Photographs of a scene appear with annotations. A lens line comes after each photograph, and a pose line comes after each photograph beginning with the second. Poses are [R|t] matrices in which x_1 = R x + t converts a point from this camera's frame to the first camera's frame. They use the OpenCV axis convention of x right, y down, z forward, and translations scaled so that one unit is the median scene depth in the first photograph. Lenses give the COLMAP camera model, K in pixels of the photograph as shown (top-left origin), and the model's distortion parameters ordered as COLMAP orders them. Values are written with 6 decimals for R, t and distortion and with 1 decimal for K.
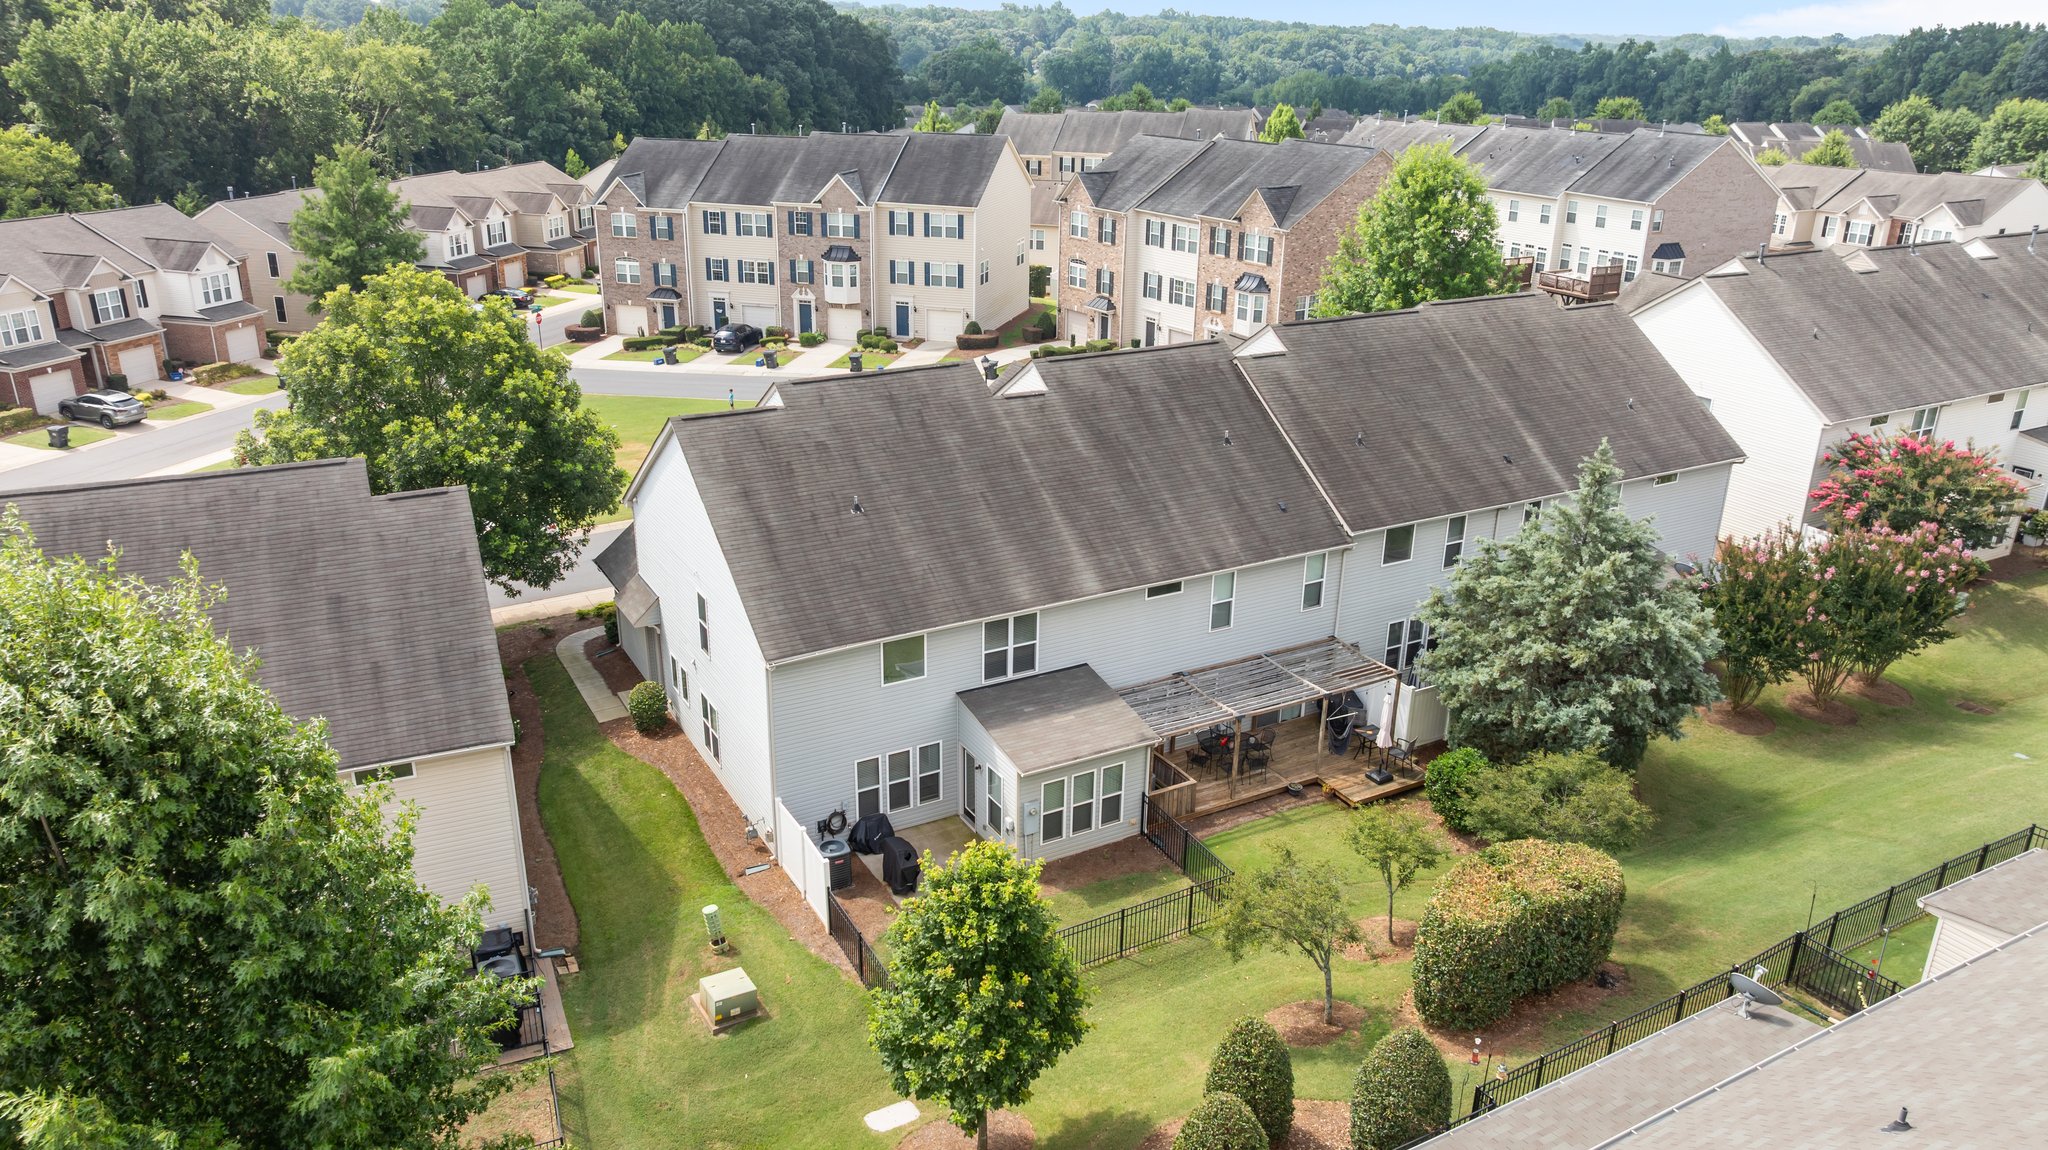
lens RADIAL K [[1454.4, 0, 1024.0], [0, 1454.4, 575.0], [0, 0, 1]] dist [-0.010182, -0.002597]
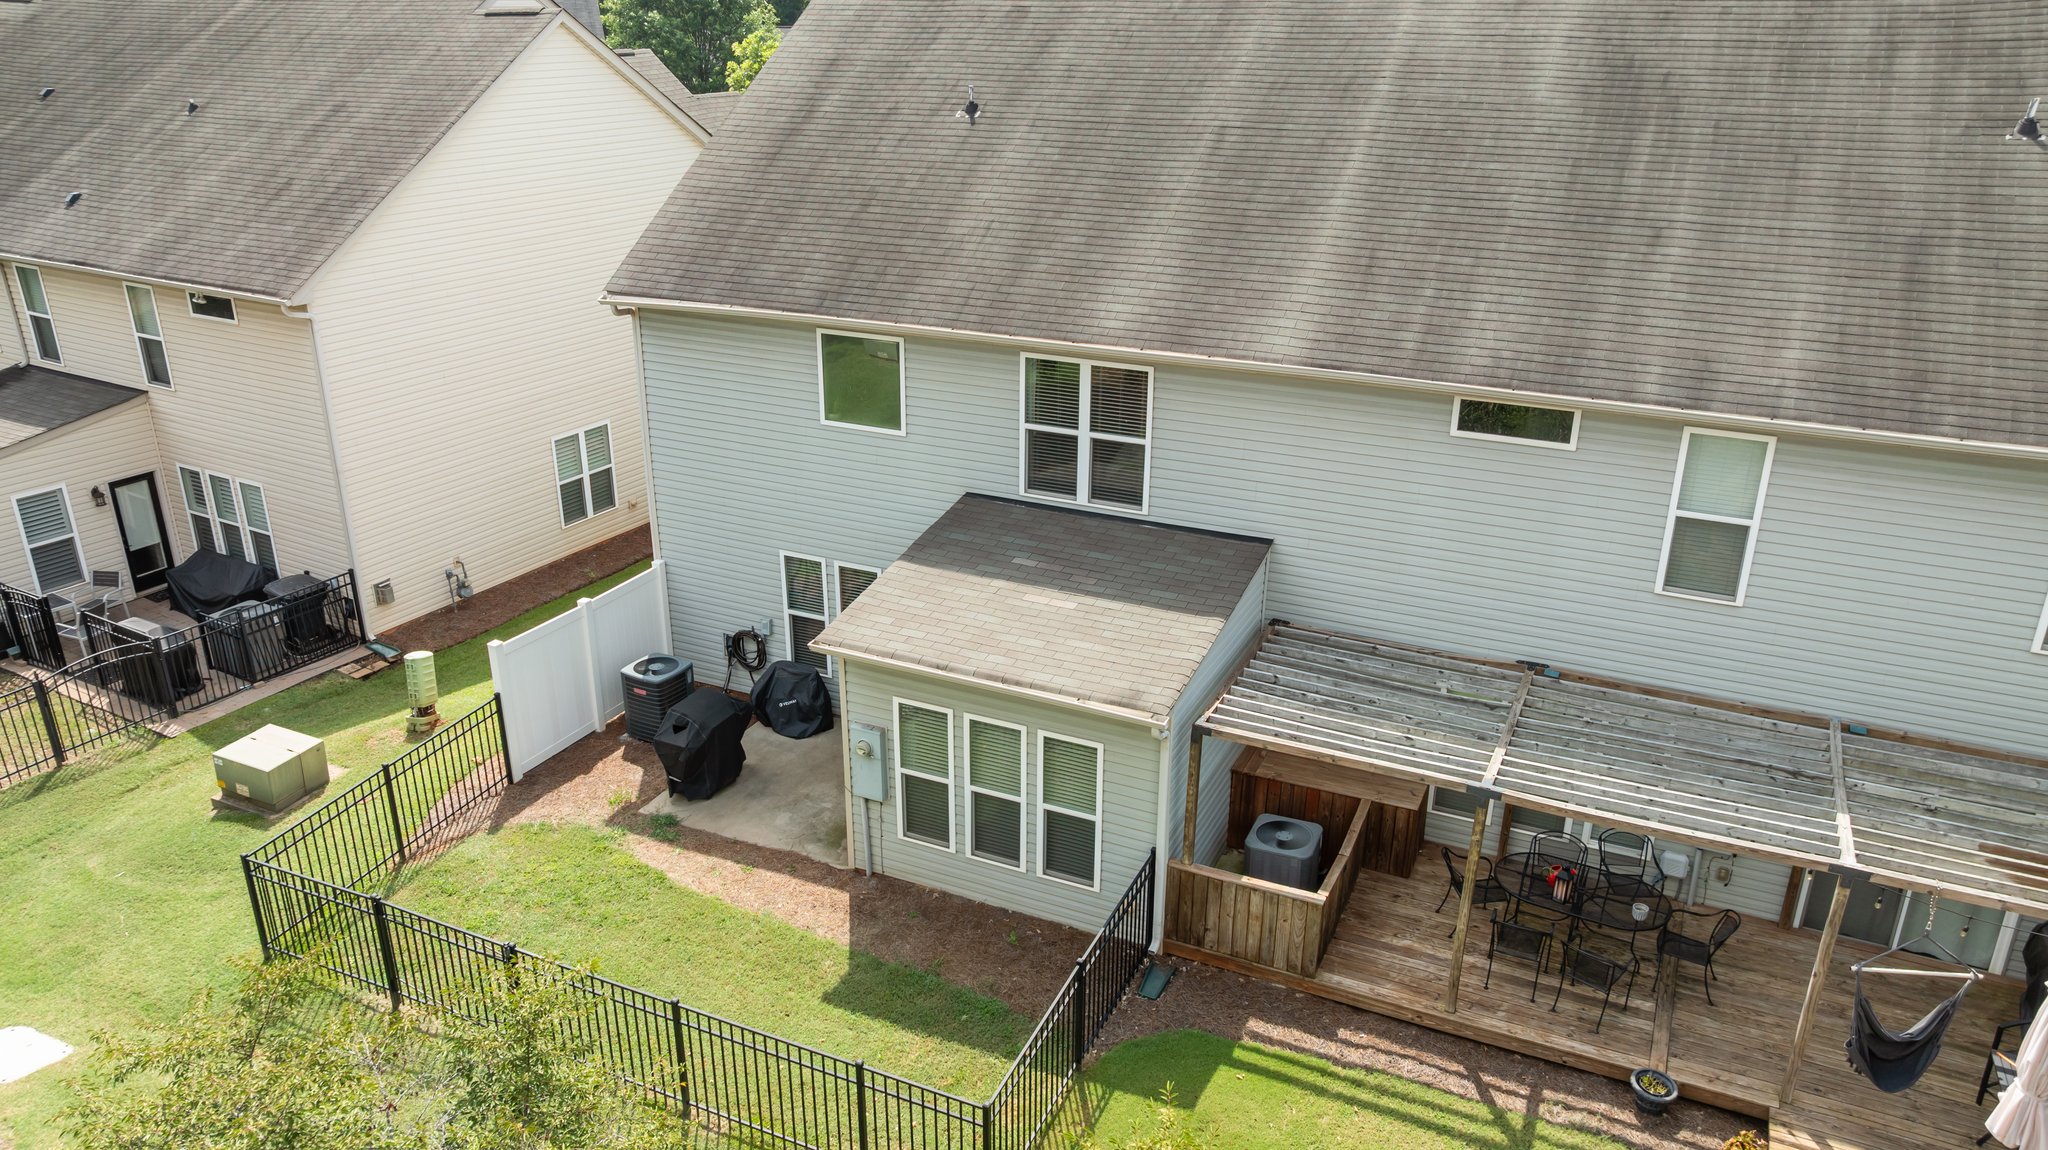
lens RADIAL K [[1454.4, 0, 1024.0], [0, 1454.4, 575.0], [0, 0, 1]] dist [-0.010182, -0.002597]
pose [[0.554186, 0.279439, -0.784087, 0.350013], [-0.280868, 0.949499, 0.139875, 0.032678], [0.783576, 0.142708, 0.604684, 0.715225]]
